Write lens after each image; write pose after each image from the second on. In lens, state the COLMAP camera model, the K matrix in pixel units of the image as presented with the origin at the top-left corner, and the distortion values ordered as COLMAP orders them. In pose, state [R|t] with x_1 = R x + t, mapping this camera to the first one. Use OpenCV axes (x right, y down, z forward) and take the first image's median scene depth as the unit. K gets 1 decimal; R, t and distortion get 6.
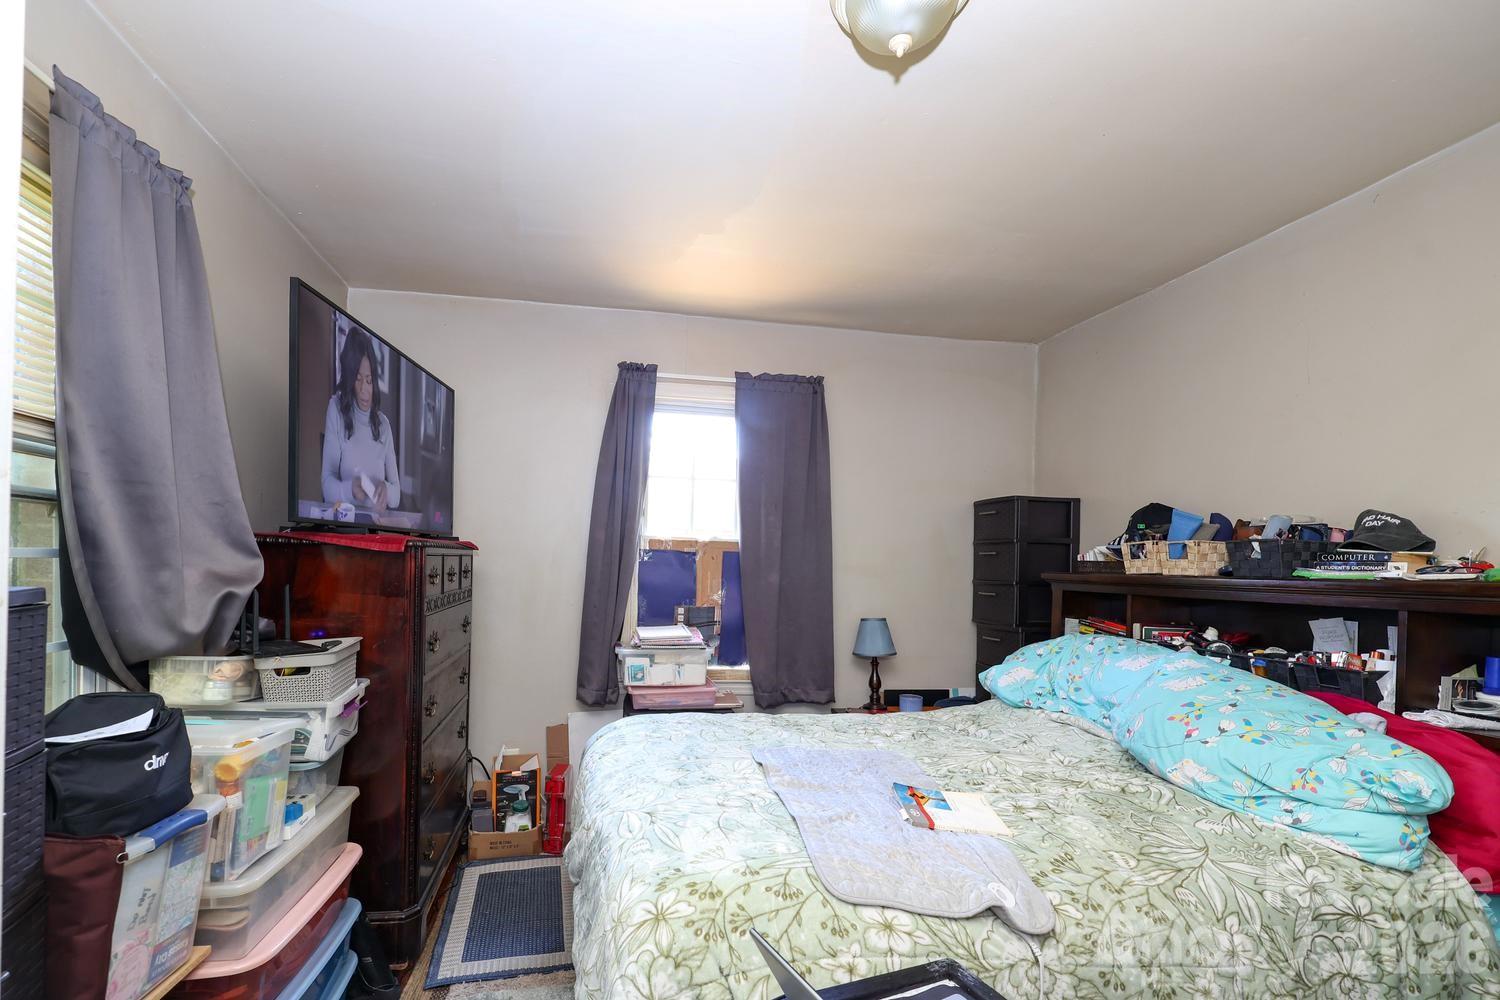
lens RADIAL K [[622.4, 0, 745.0], [0, 622.4, 579.0], [0, 0, 1]] dist [0.002091, 0.000047]
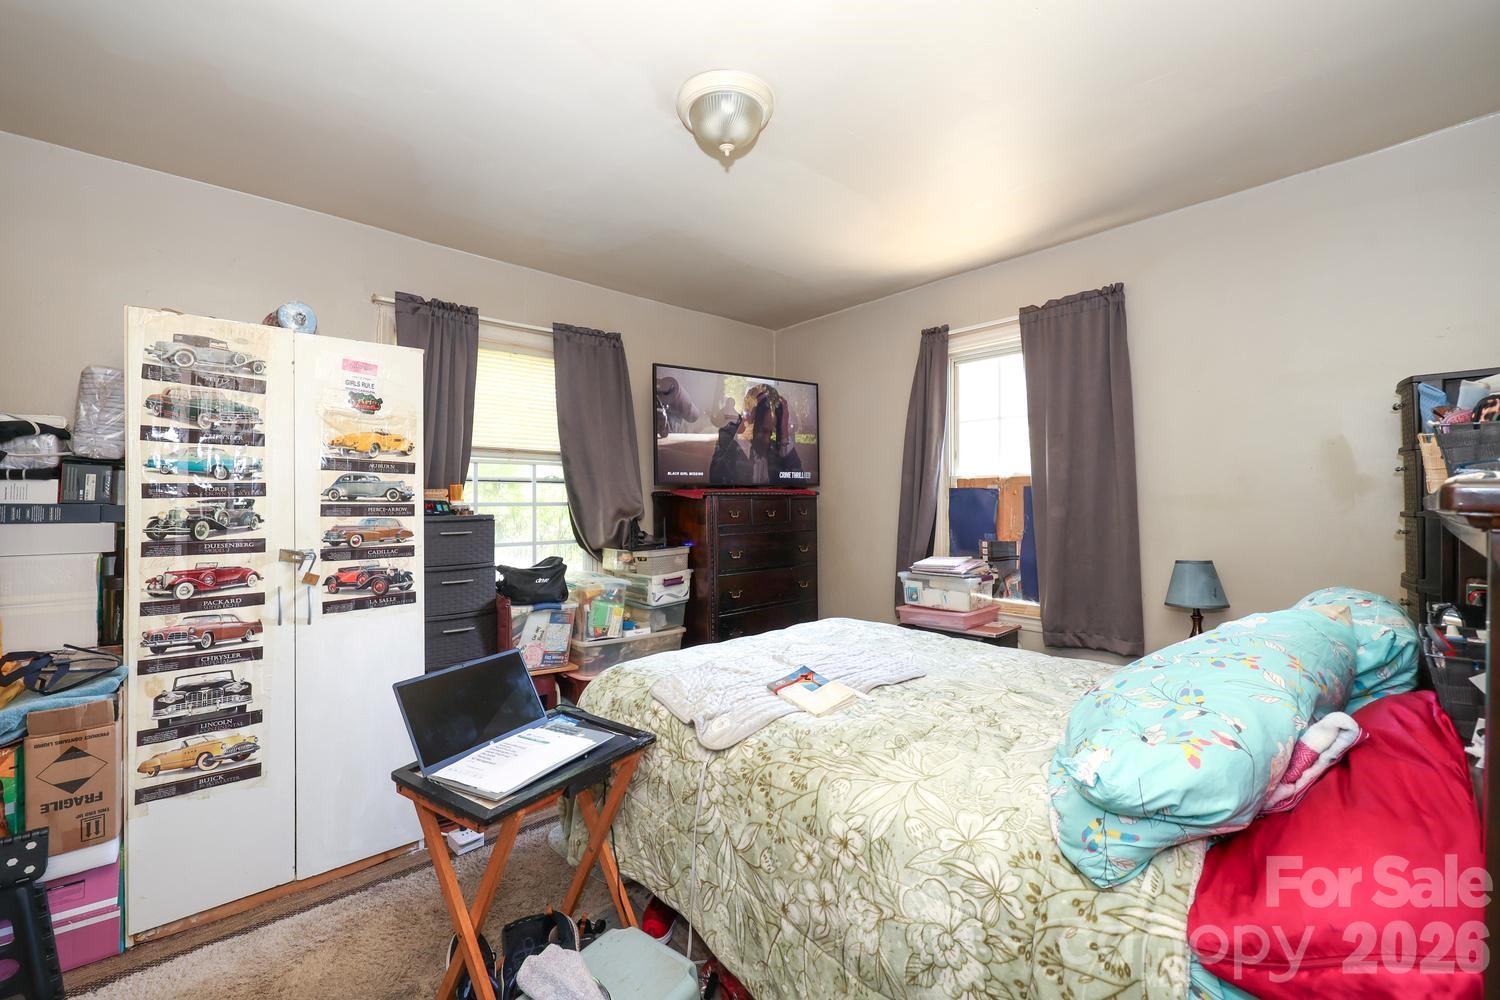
lens RADIAL K [[607.1, 0, 745.4], [0, 607.1, 501.3], [0, 0, 1]] dist [-0.001683, 0.000349]
pose [[0.549795, -0.029641, -0.834774, 0.567130], [0.001087, 0.999395, -0.034770, 0.014235], [0.835299, 0.018209, 0.549494, 0.093703]]
